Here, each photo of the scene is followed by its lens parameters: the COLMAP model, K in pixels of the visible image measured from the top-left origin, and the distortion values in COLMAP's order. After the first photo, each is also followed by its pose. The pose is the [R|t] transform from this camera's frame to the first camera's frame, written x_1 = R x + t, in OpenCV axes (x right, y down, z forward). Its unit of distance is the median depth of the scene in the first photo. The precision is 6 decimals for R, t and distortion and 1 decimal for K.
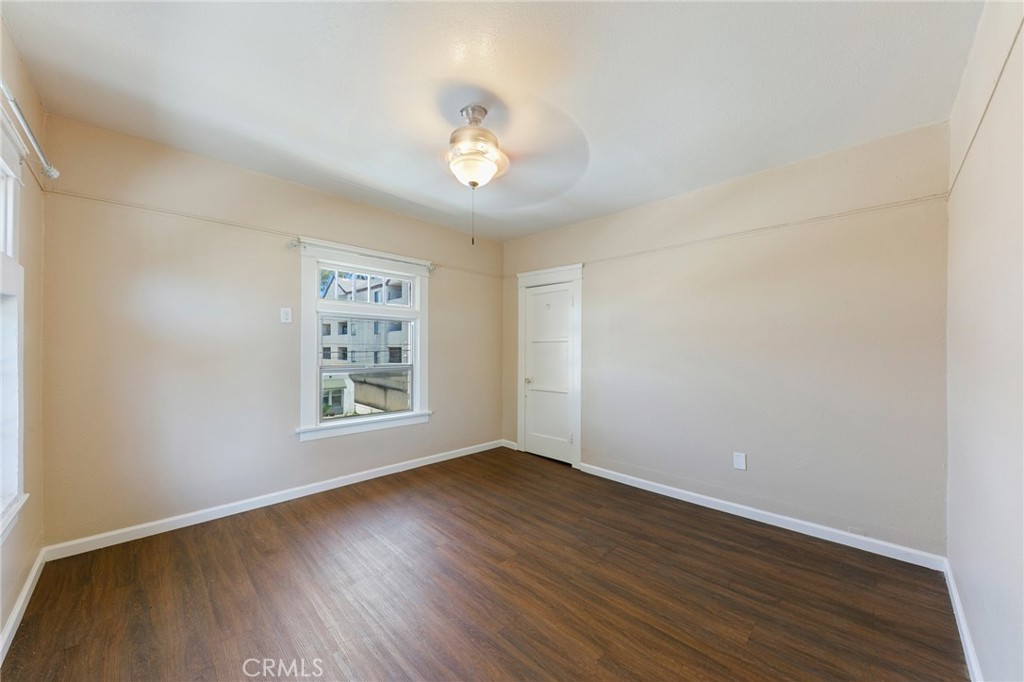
lens RADIAL K [[373.0, 0, 510.4], [0, 373.0, 344.1], [0, 0, 1]] dist [-0.003628, -0.000383]
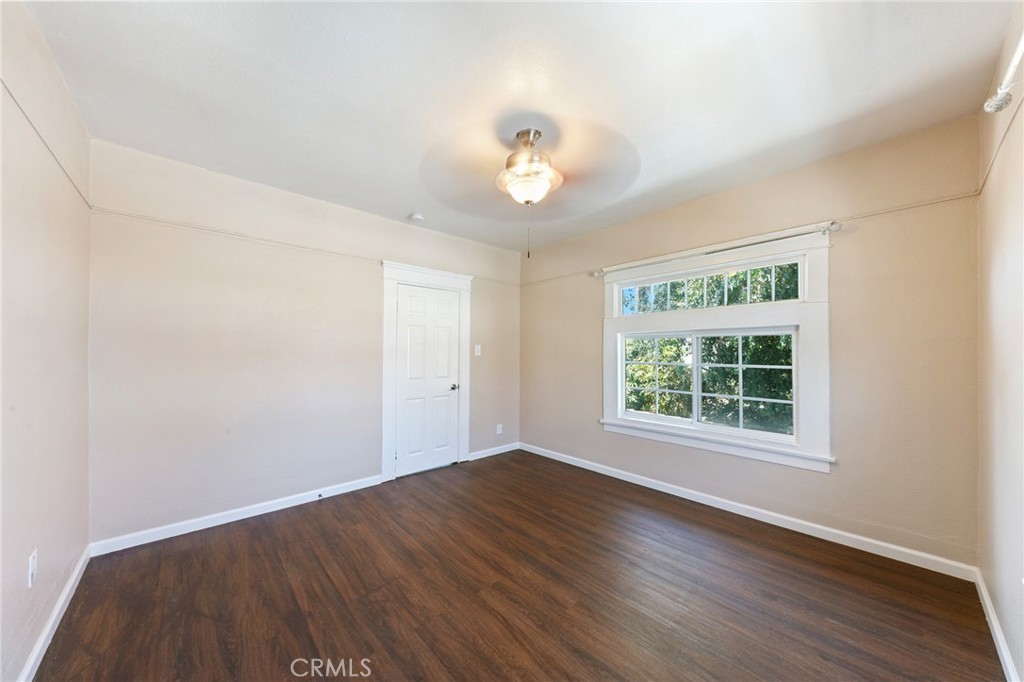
lens RADIAL K [[357.3, 0, 513.1], [0, 357.3, 343.9], [0, 0, 1]] dist [0.002050, 0.000296]
pose [[-0.998919, -0.007926, 0.045808, -0.101074], [-0.008965, 0.999706, -0.022516, 0.006984], [-0.045616, -0.022902, -0.998696, 1.950365]]
